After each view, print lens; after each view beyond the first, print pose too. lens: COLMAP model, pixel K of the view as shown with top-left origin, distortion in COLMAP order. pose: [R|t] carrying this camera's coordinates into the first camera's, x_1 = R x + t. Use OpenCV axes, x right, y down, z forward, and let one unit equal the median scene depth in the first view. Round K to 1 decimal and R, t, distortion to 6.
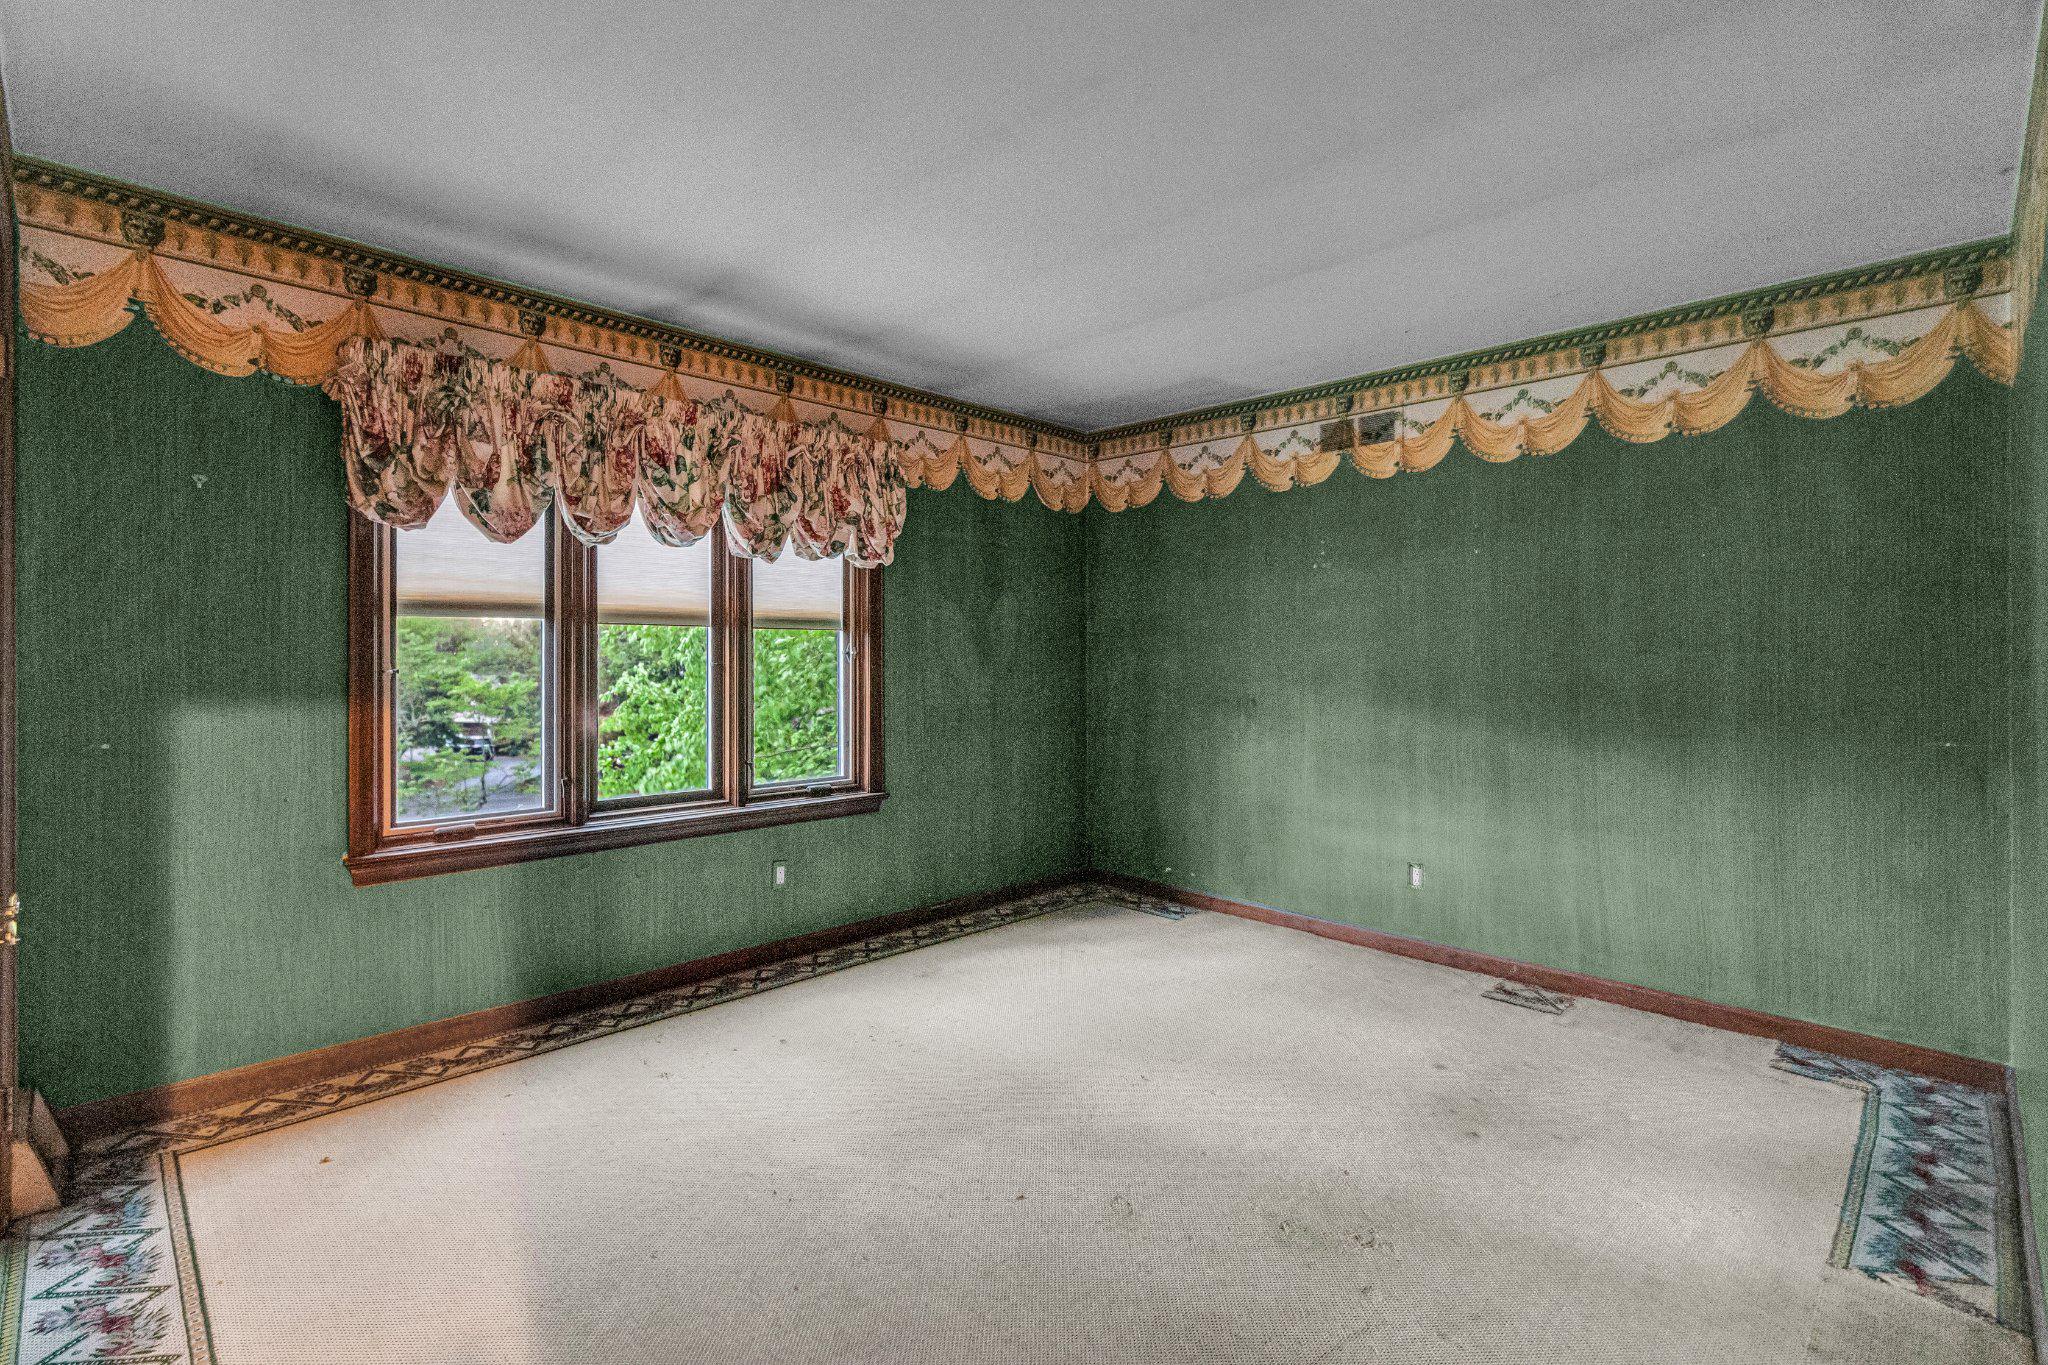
lens RADIAL K [[944.1, 0, 1023.6], [0, 944.1, 669.1], [0, 0, 1]] dist [-0.000987, -0.000115]
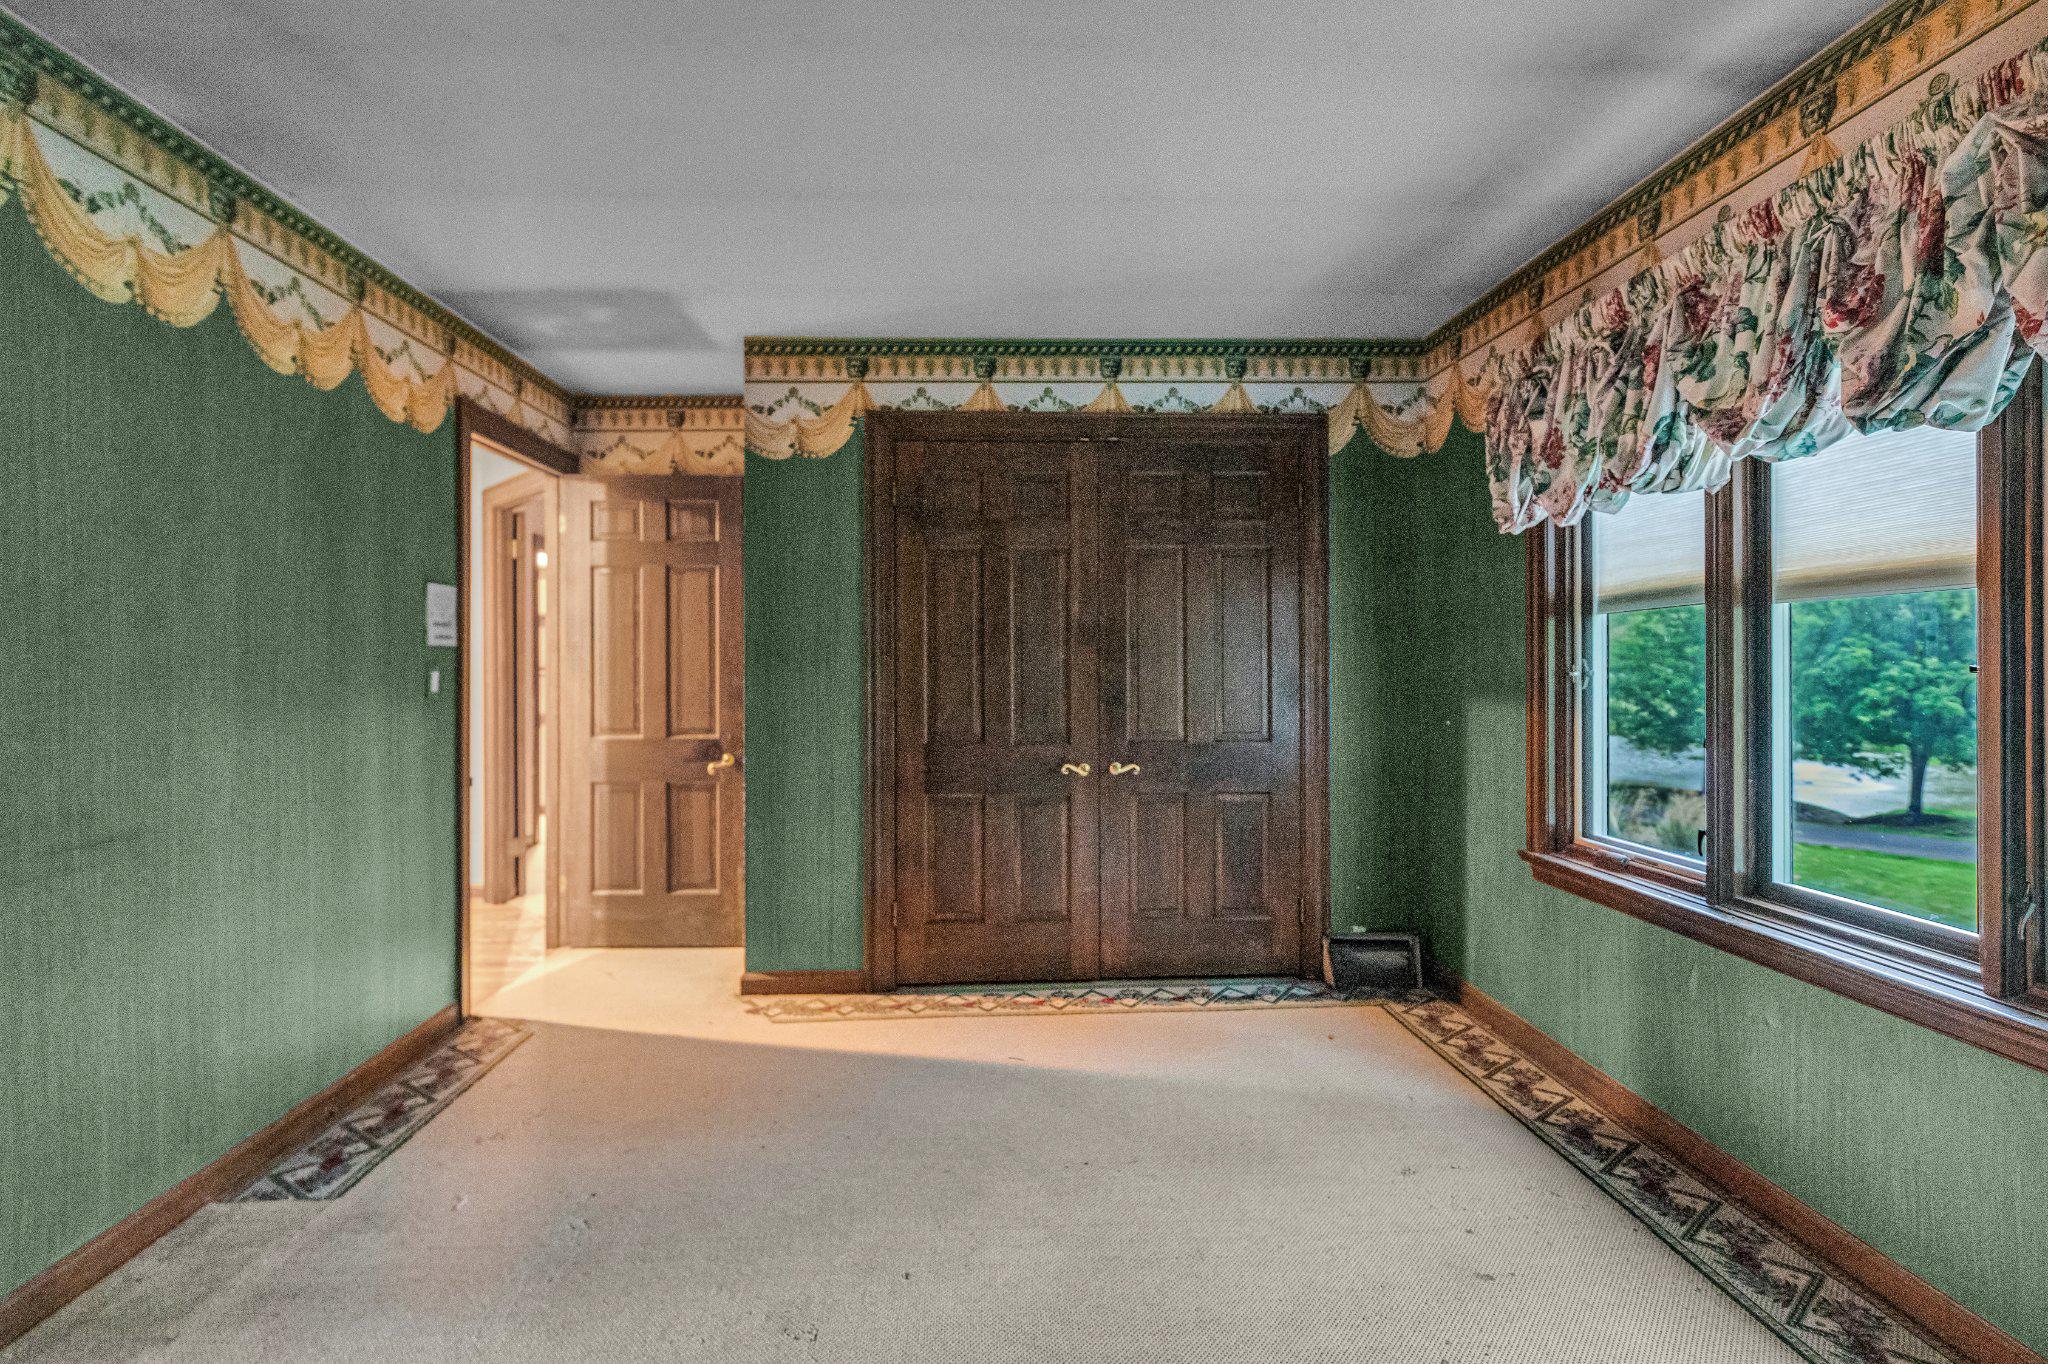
lens RADIAL K [[944.1, 0, 1020.0], [0, 944.1, 664.4], [0, 0, 1]] dist [-0.000987, -0.000115]
pose [[-0.672137, 0.005819, -0.740404, 0.442792], [-0.006388, 0.999886, 0.013657, -0.017406], [0.740399, 0.013910, -0.672023, 1.282274]]
